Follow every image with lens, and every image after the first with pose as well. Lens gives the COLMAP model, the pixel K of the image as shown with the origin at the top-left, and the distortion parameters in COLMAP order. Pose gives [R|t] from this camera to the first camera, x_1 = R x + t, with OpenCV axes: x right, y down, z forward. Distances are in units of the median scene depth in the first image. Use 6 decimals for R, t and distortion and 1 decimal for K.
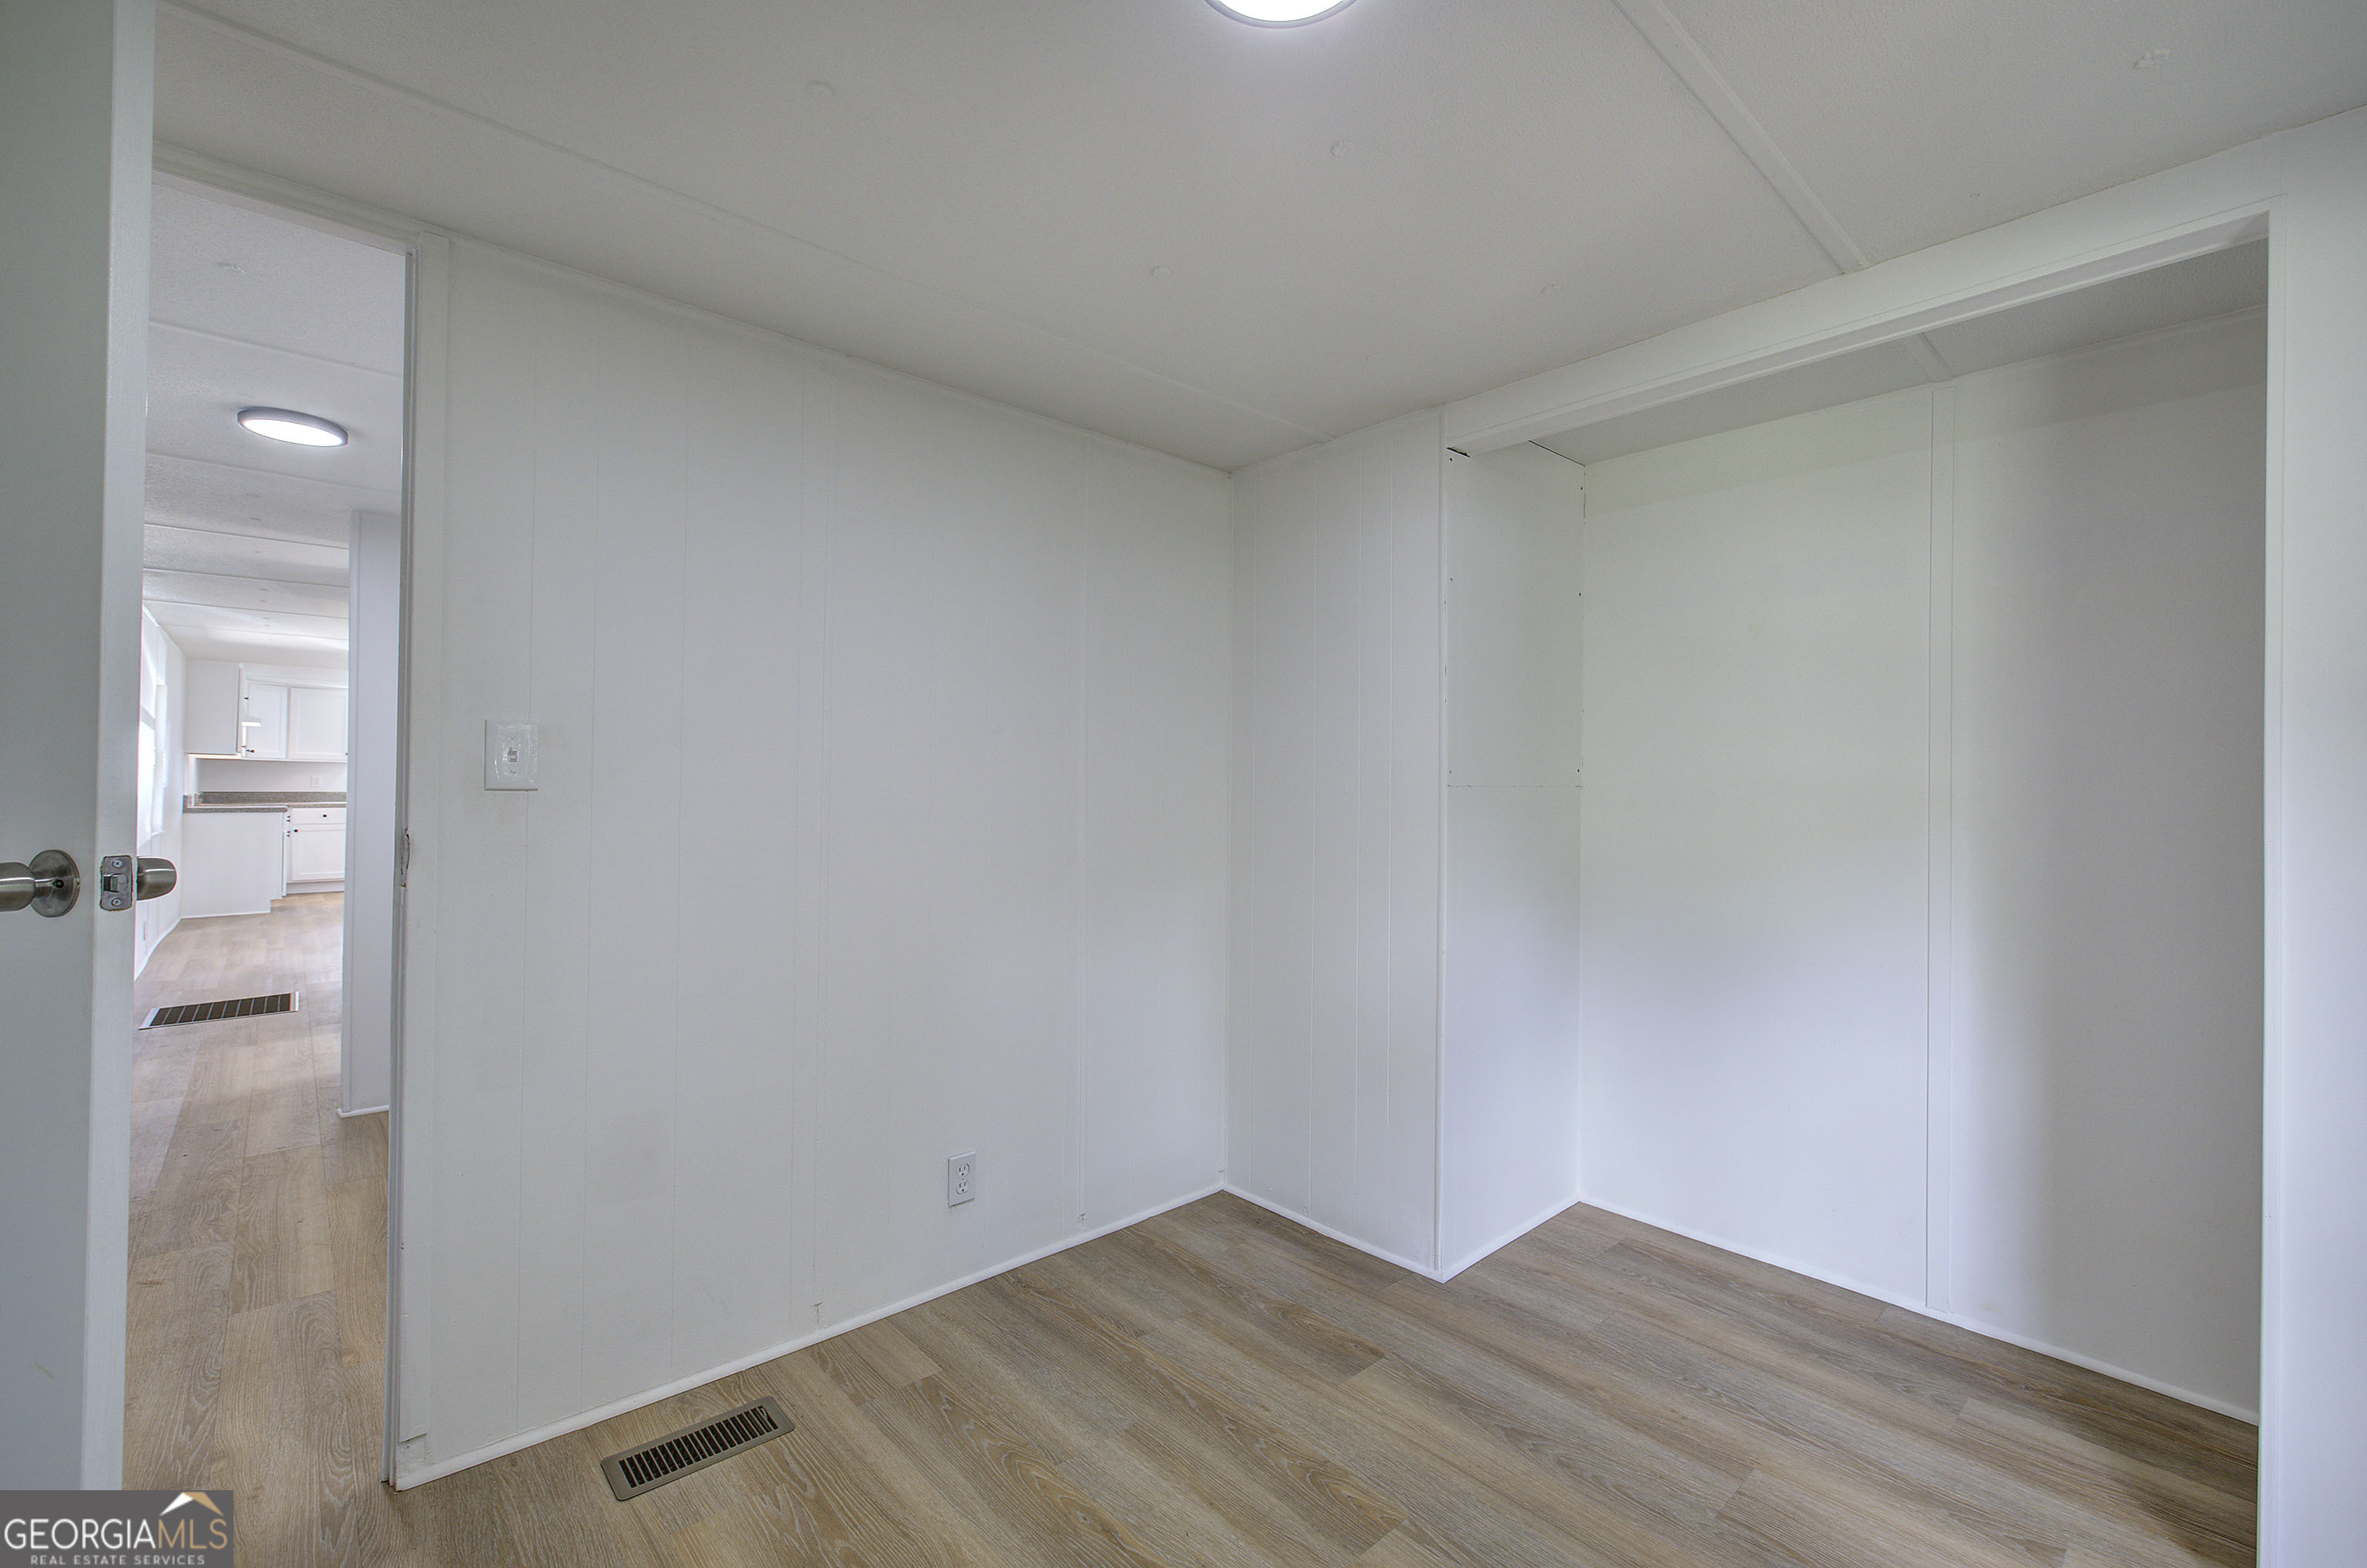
lens RADIAL K [[997.9, 0, 1195.8], [0, 997.9, 775.7], [0, 0, 1]] dist [-0.001672, -0.000589]
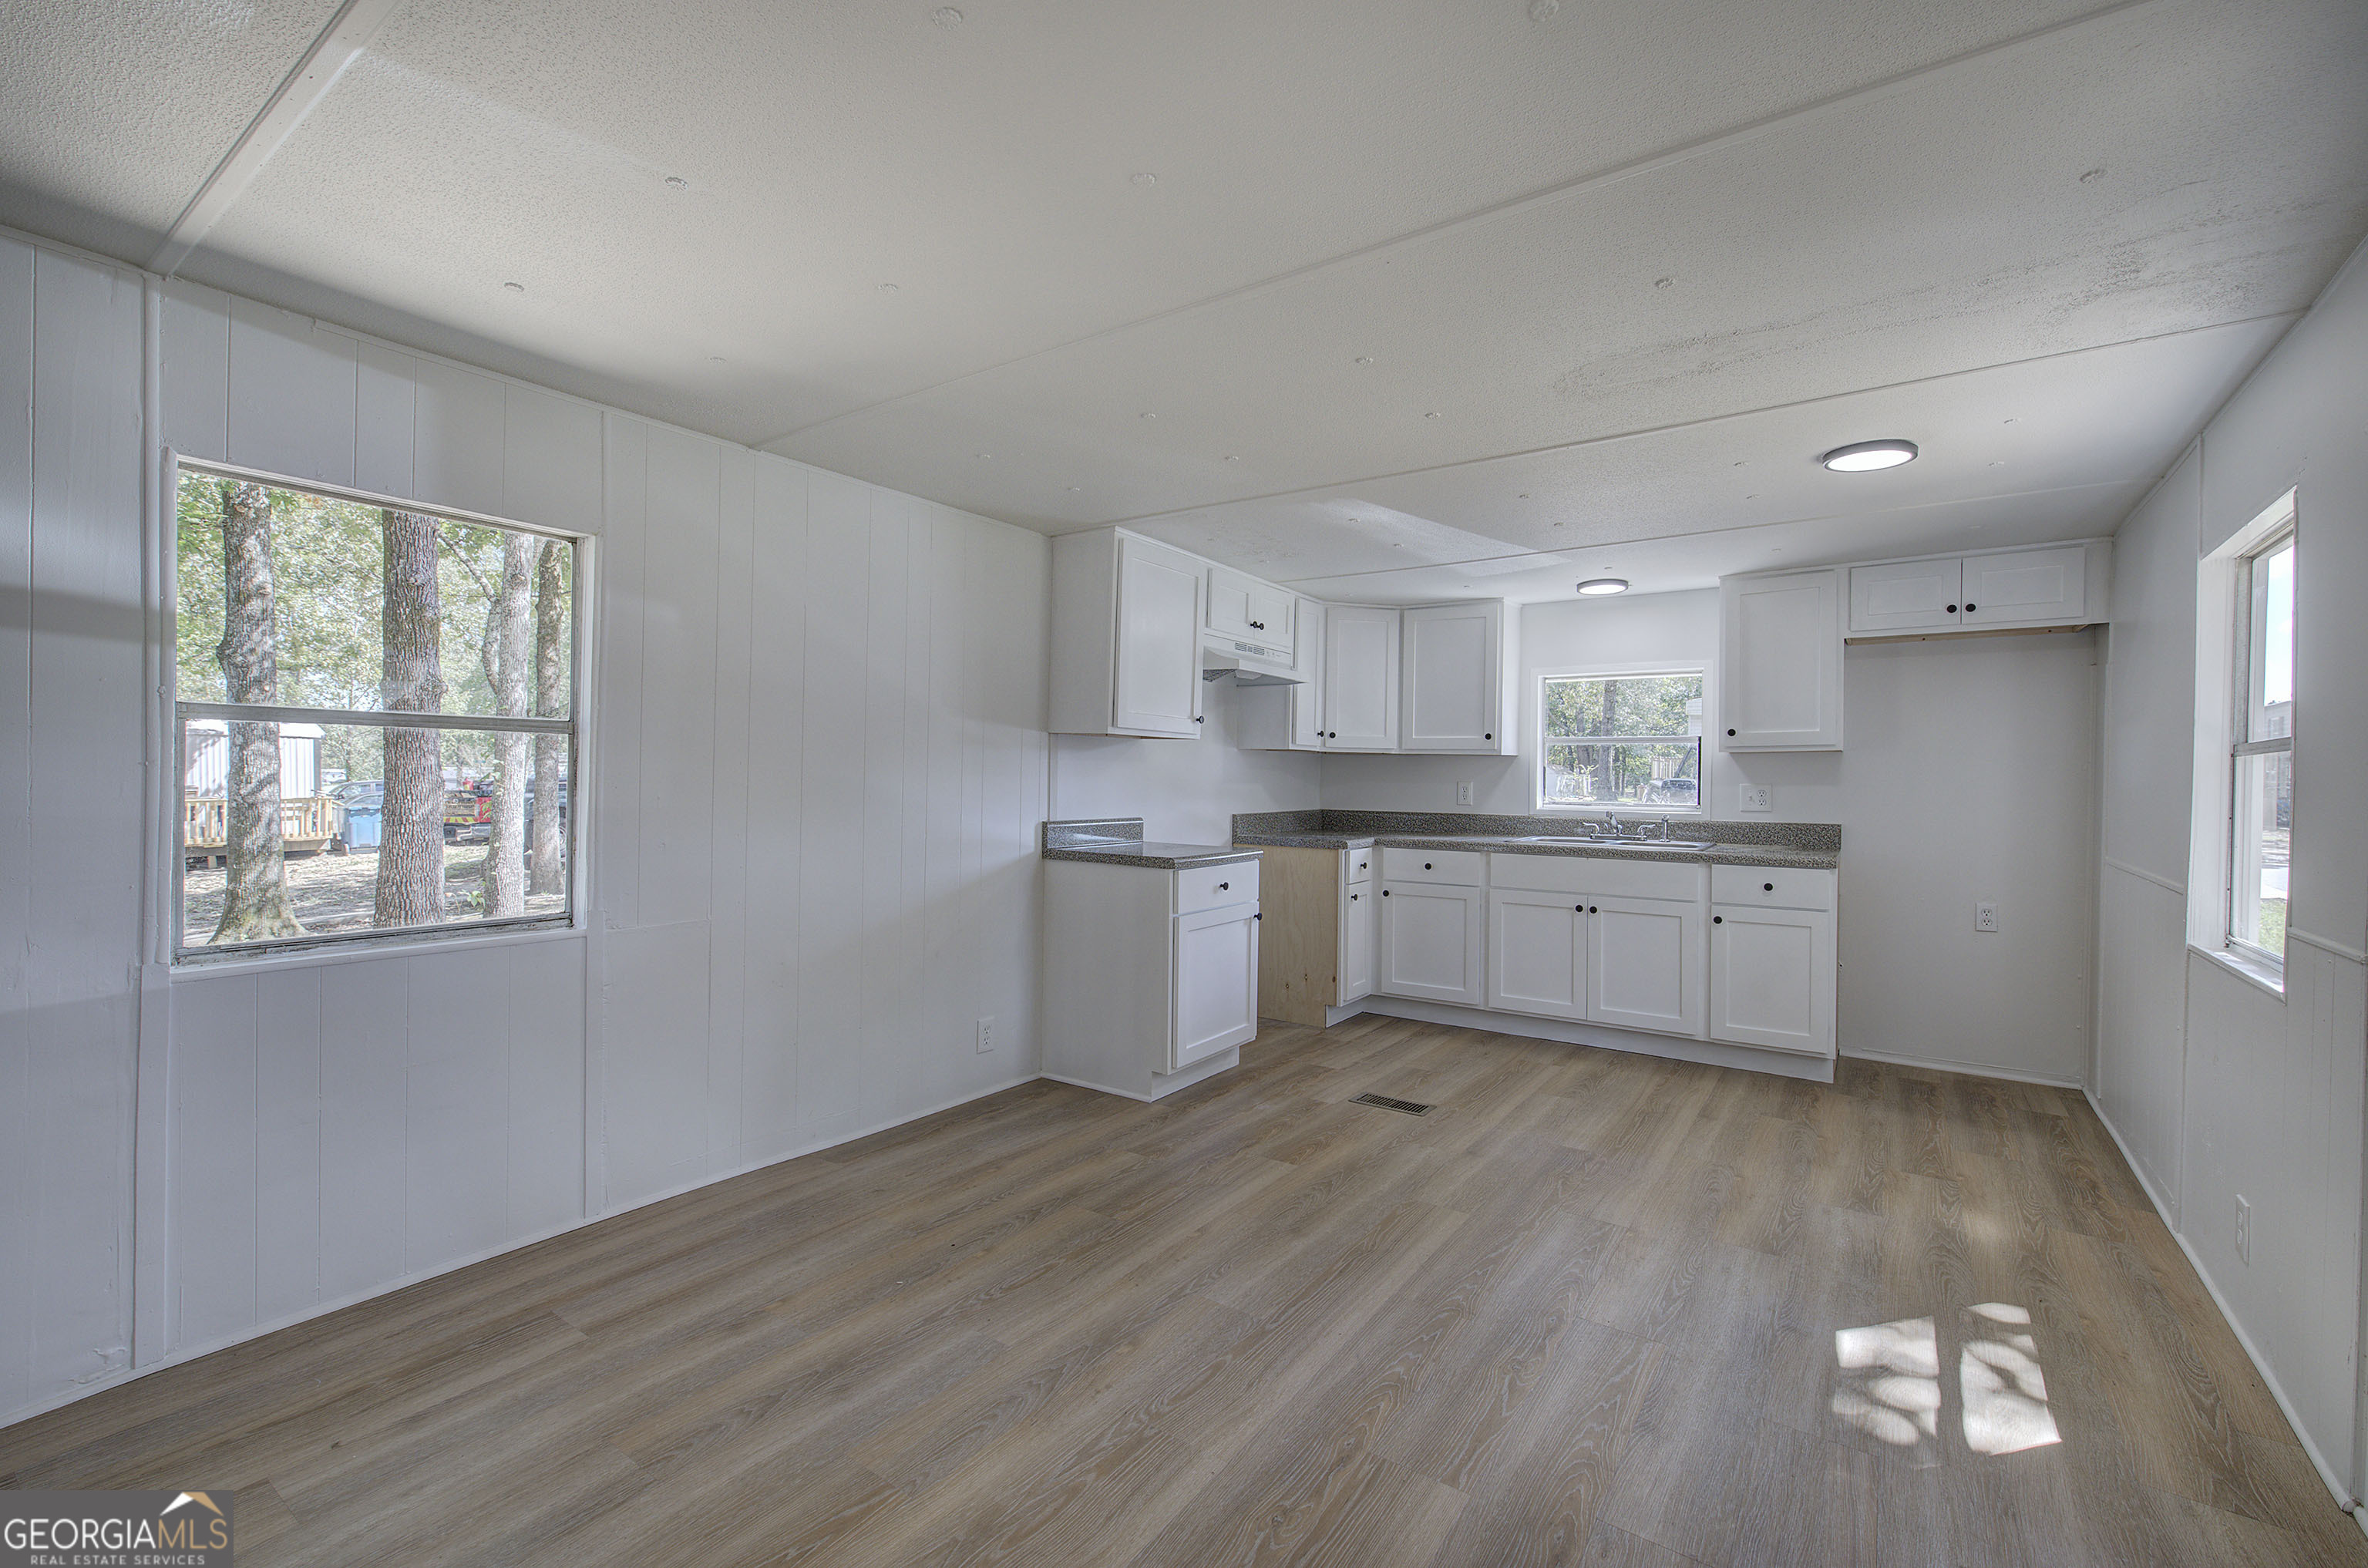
lens RADIAL K [[998.3, 0, 1196.1], [0, 998.3, 781.0], [0, 0, 1]] dist [-0.001672, -0.000589]
pose [[0.228198, 0.003427, -0.973609, -0.444234], [-0.007741, 0.999969, 0.001705, -0.000566], [0.973584, 0.007147, 0.228217, 0.794261]]
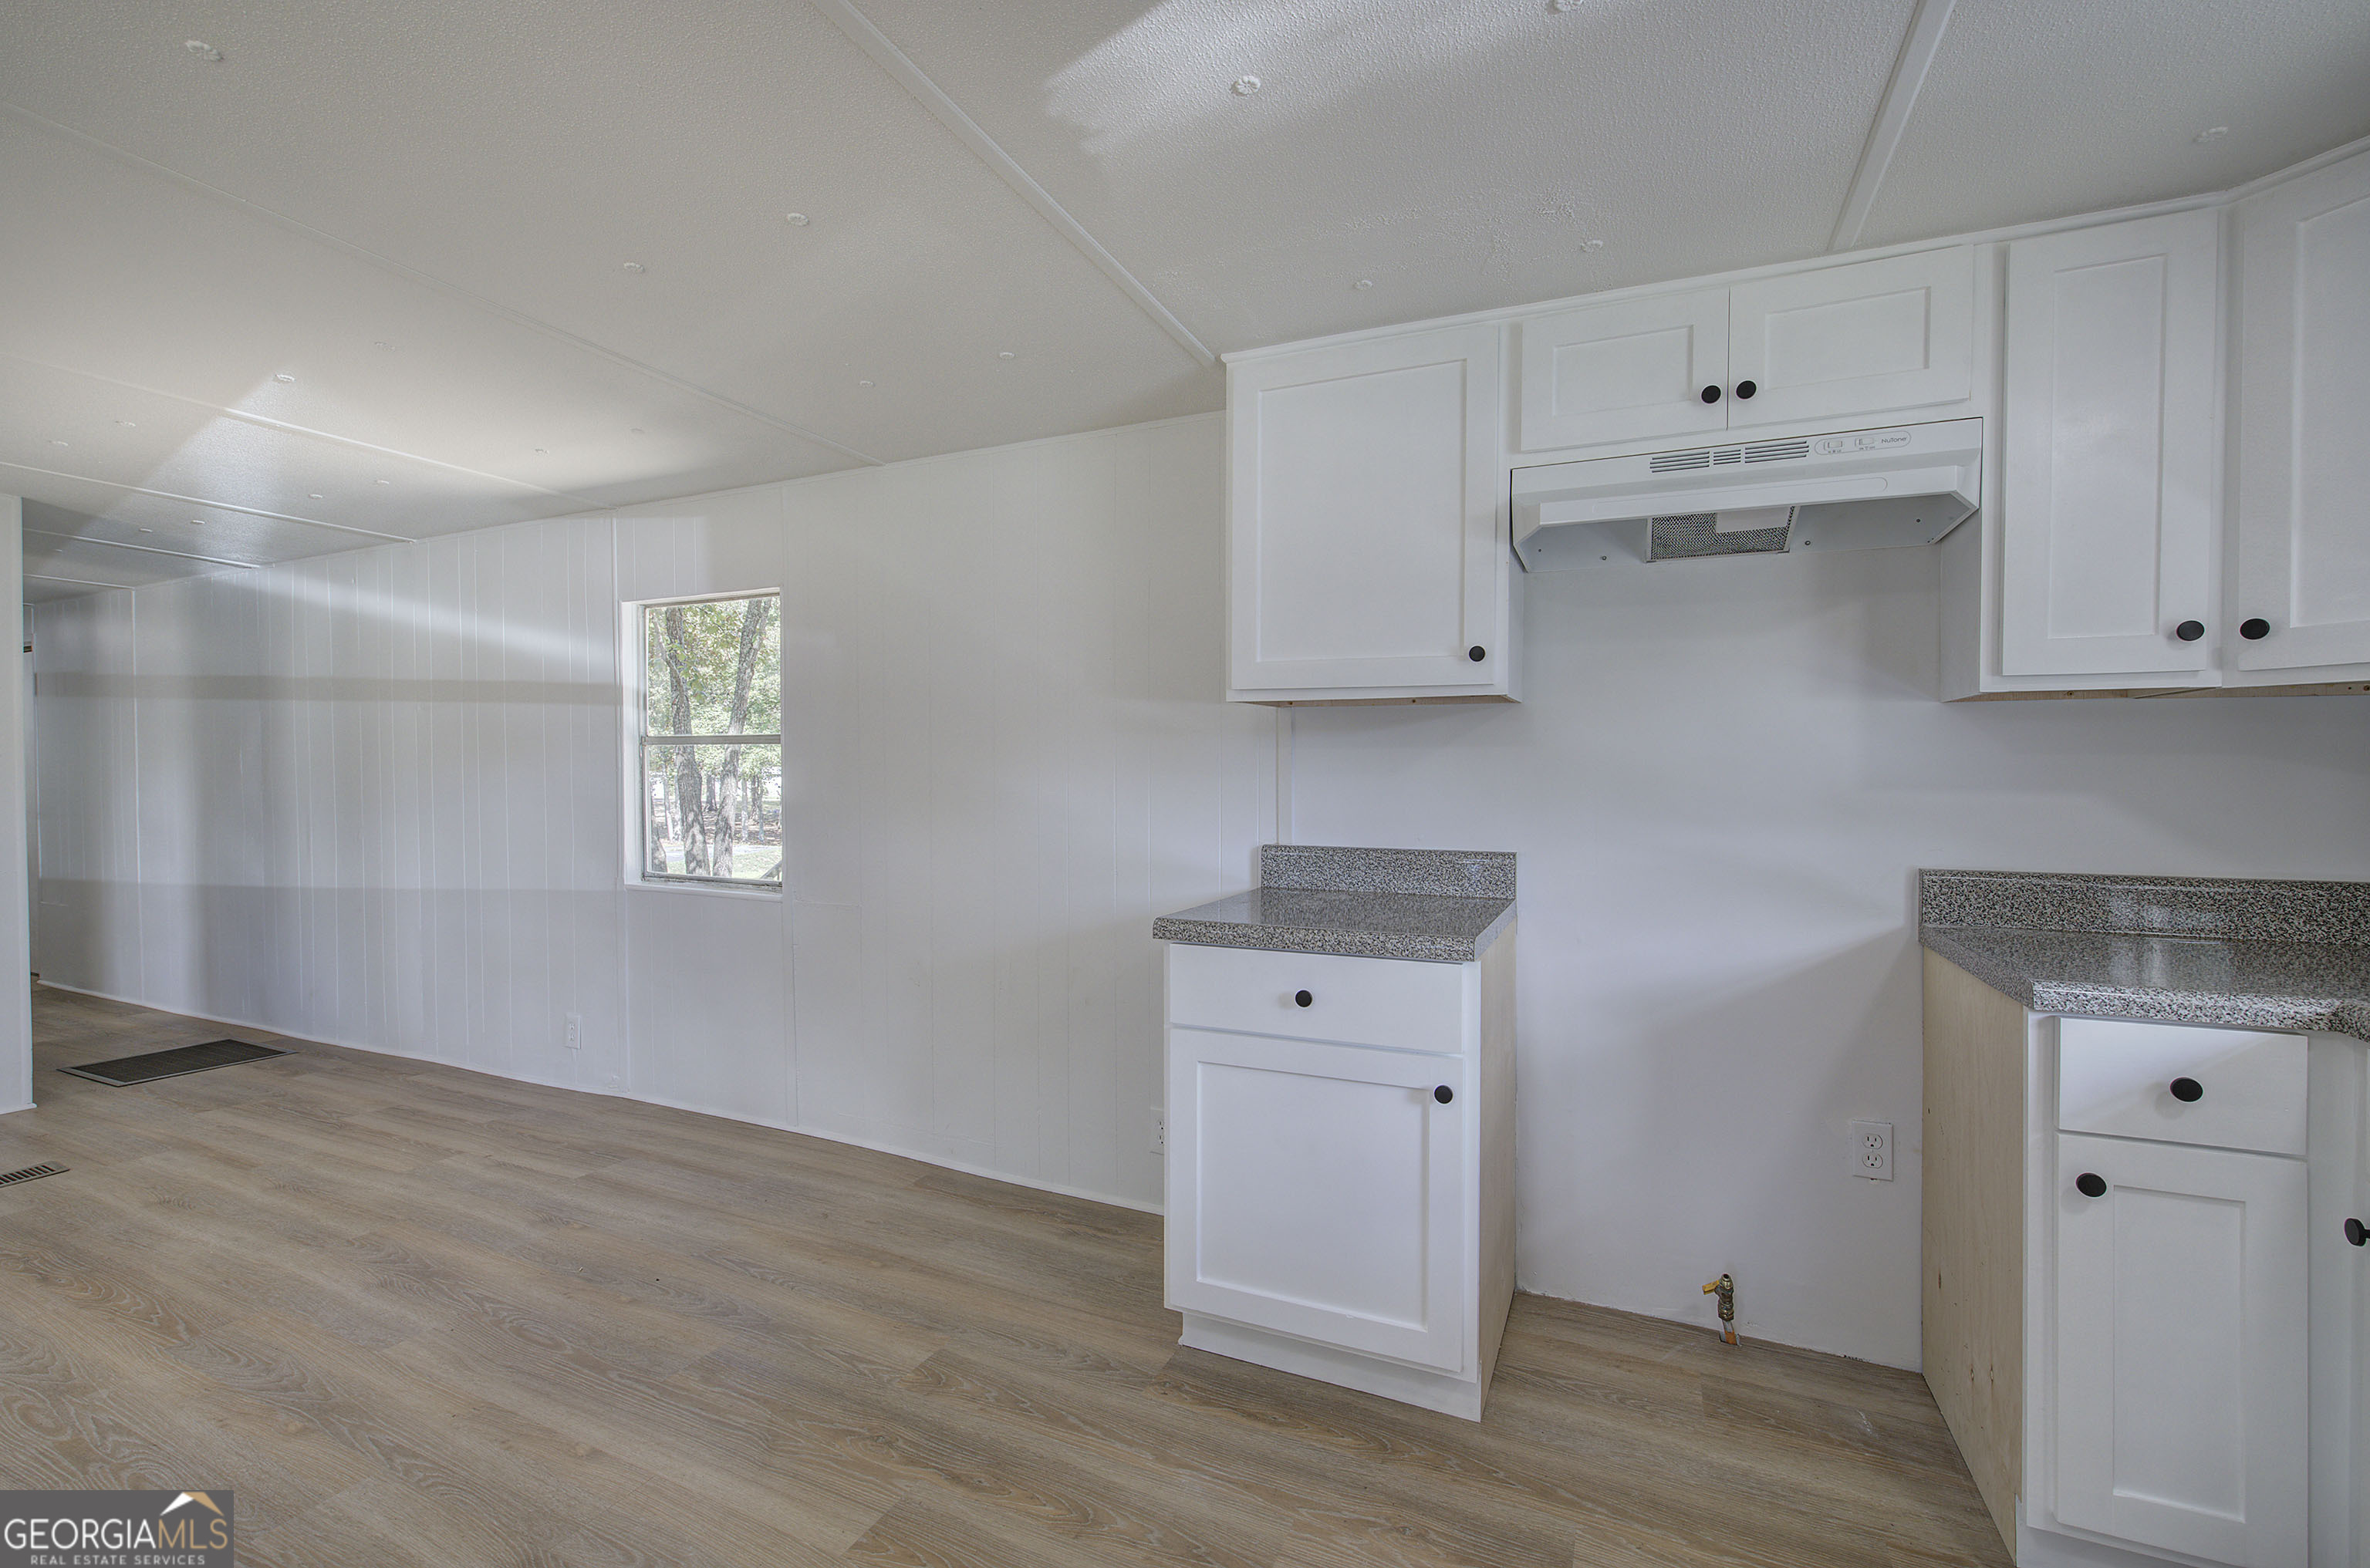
lens RADIAL K [[999.0, 0, 1188.6], [0, 999.0, 782.2], [0, 0, 1]] dist [-0.001672, -0.000589]
pose [[-0.917758, -0.005148, -0.397106, -0.720903], [-0.006604, 0.999976, 0.002299, -0.000030], [0.397085, 0.004732, -0.917770, 1.052772]]
